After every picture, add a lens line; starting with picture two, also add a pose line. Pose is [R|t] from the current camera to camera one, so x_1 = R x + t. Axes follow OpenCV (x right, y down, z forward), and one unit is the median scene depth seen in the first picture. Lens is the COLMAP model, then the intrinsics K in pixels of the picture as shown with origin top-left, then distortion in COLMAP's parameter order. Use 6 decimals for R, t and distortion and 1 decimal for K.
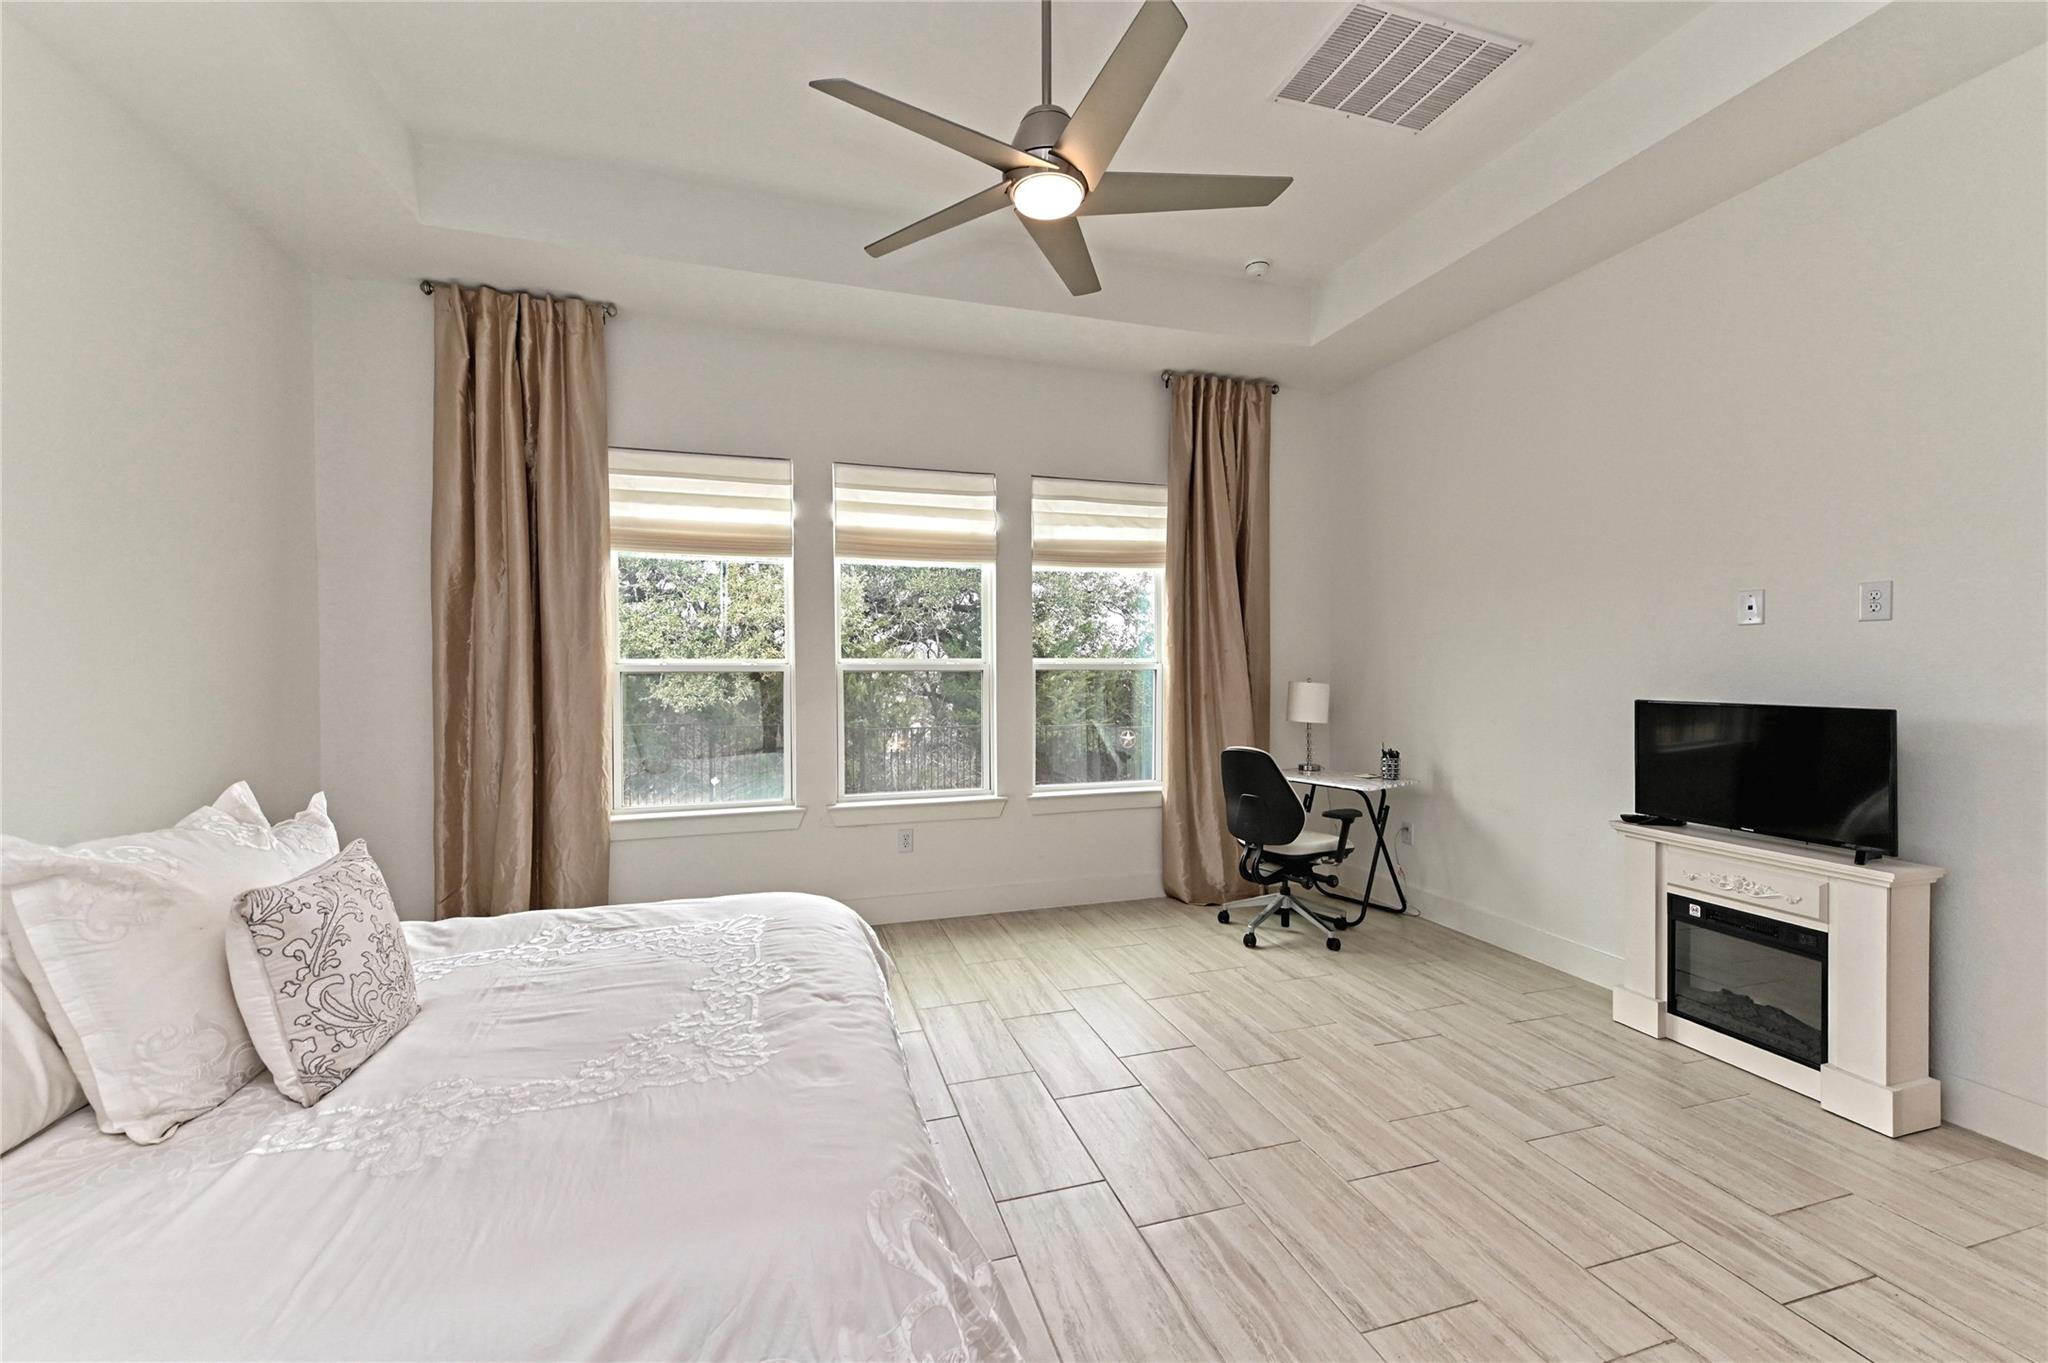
lens RADIAL K [[806.8, 0, 1020.6], [0, 806.8, 680.6], [0, 0, 1]] dist [0.019083, 0.000164]
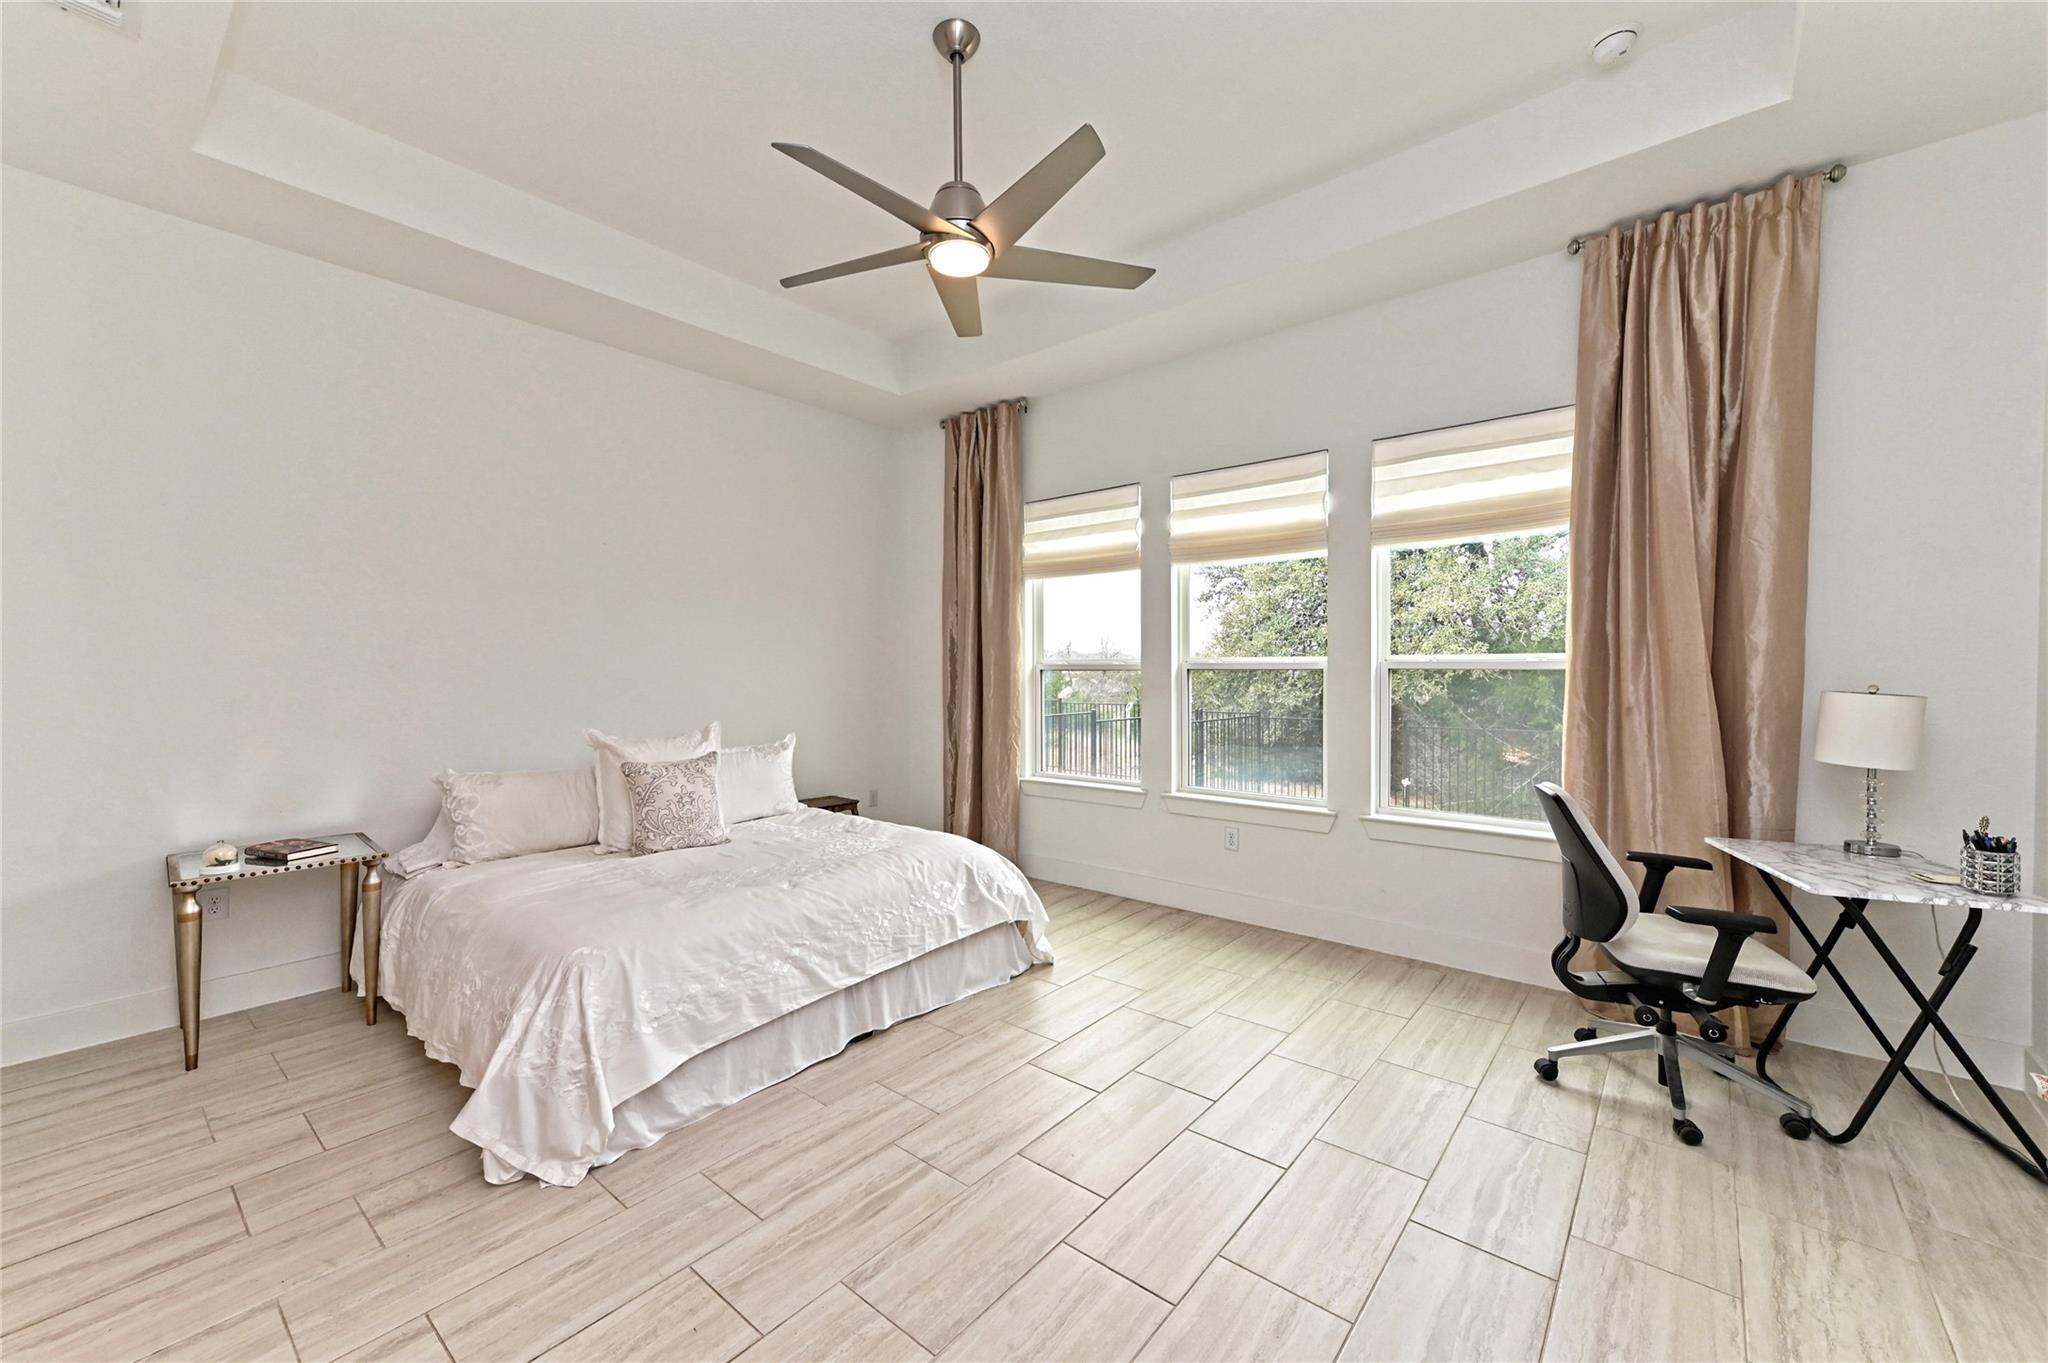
lens RADIAL K [[806.8, 0, 1020.6], [0, 806.8, 680.6], [0, 0, 1]] dist [0.019083, 0.000164]
pose [[0.543636, 0.015742, -0.839174, 0.586715], [-0.012659, 0.999864, 0.010556, -0.005638], [0.839226, 0.004884, 0.543761, 0.247730]]
